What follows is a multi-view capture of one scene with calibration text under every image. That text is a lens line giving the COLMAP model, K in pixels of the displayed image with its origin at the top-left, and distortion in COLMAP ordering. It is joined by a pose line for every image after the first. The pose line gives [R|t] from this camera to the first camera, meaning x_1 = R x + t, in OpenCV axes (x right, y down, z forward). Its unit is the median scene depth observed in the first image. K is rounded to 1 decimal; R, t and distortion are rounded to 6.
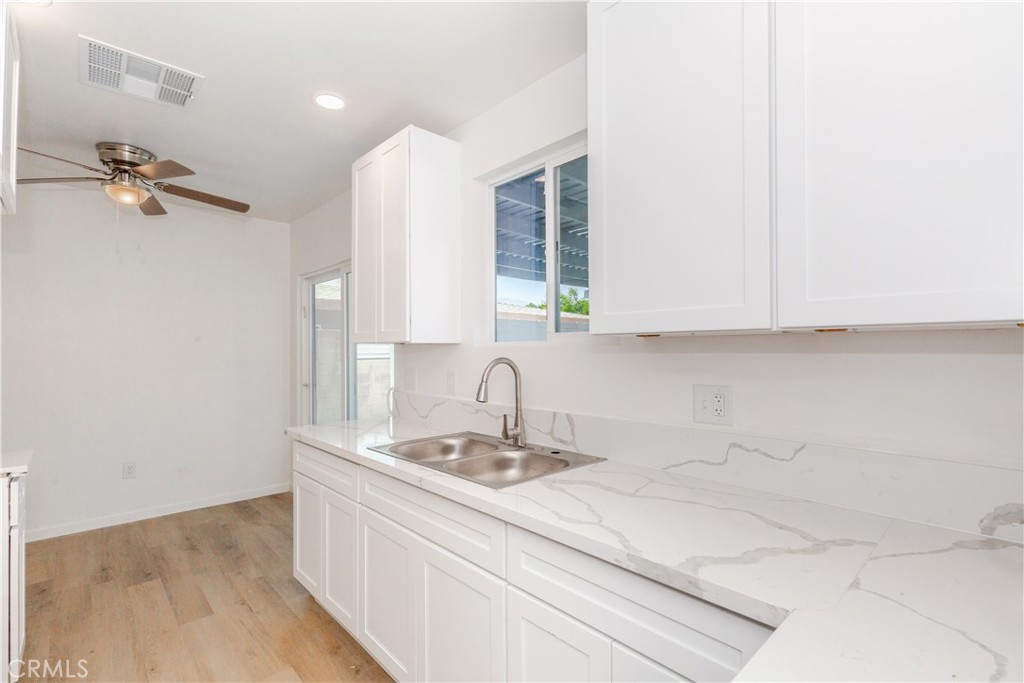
lens RADIAL K [[470.3, 0, 511.1], [0, 470.3, 348.7], [0, 0, 1]] dist [0.001706, 0.000978]
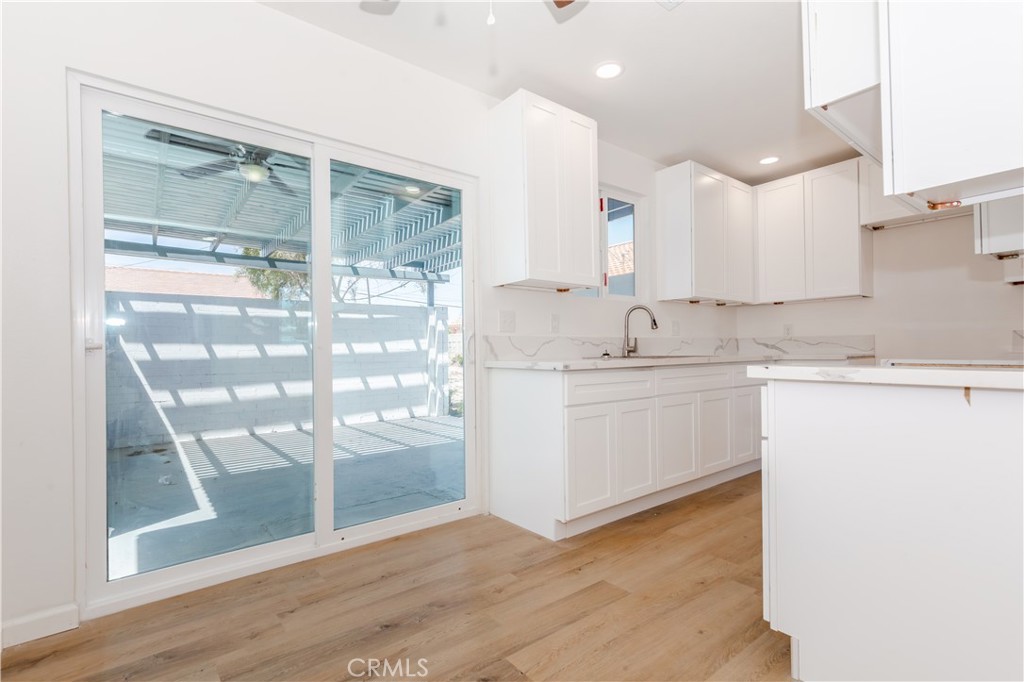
lens RADIAL K [[470.3, 0, 511.1], [0, 470.3, 348.2], [0, 0, 1]] dist [0.001706, 0.000978]
pose [[0.088513, 0.001269, 0.996074, -1.338609], [0.007049, 0.999973, -0.001900, 0.134441], [-0.996050, 0.007189, 0.088502, 0.980244]]
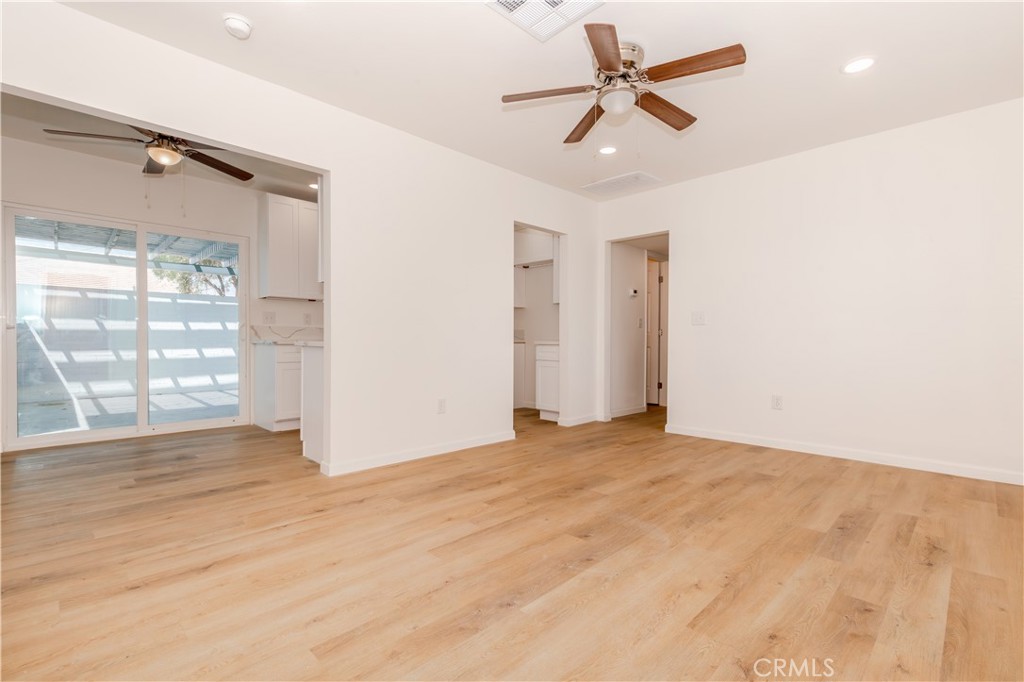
lens RADIAL K [[470.3, 0, 511.1], [0, 470.3, 348.2], [0, 0, 1]] dist [0.001706, 0.000978]
pose [[-0.037087, -0.015812, 0.999187, -2.246082], [-0.006738, 0.999856, 0.015572, 0.158991], [-0.999289, -0.006155, -0.037188, 0.142346]]
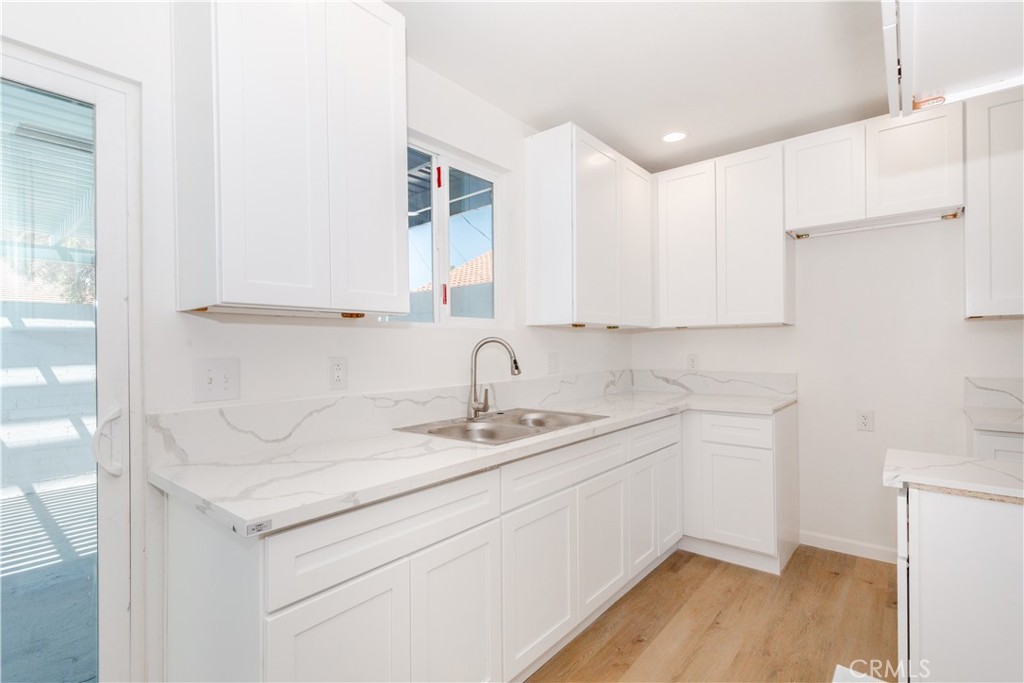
lens RADIAL K [[486.7, 0, 519.2], [0, 486.7, 345.2], [0, 0, 1]] dist [0.028878, 0.000115]
pose [[-0.140596, 0.007891, 0.990036, -0.862263], [0.006441, 0.999954, -0.007055, 0.034663], [-0.990046, 0.005384, -0.140640, 0.815291]]
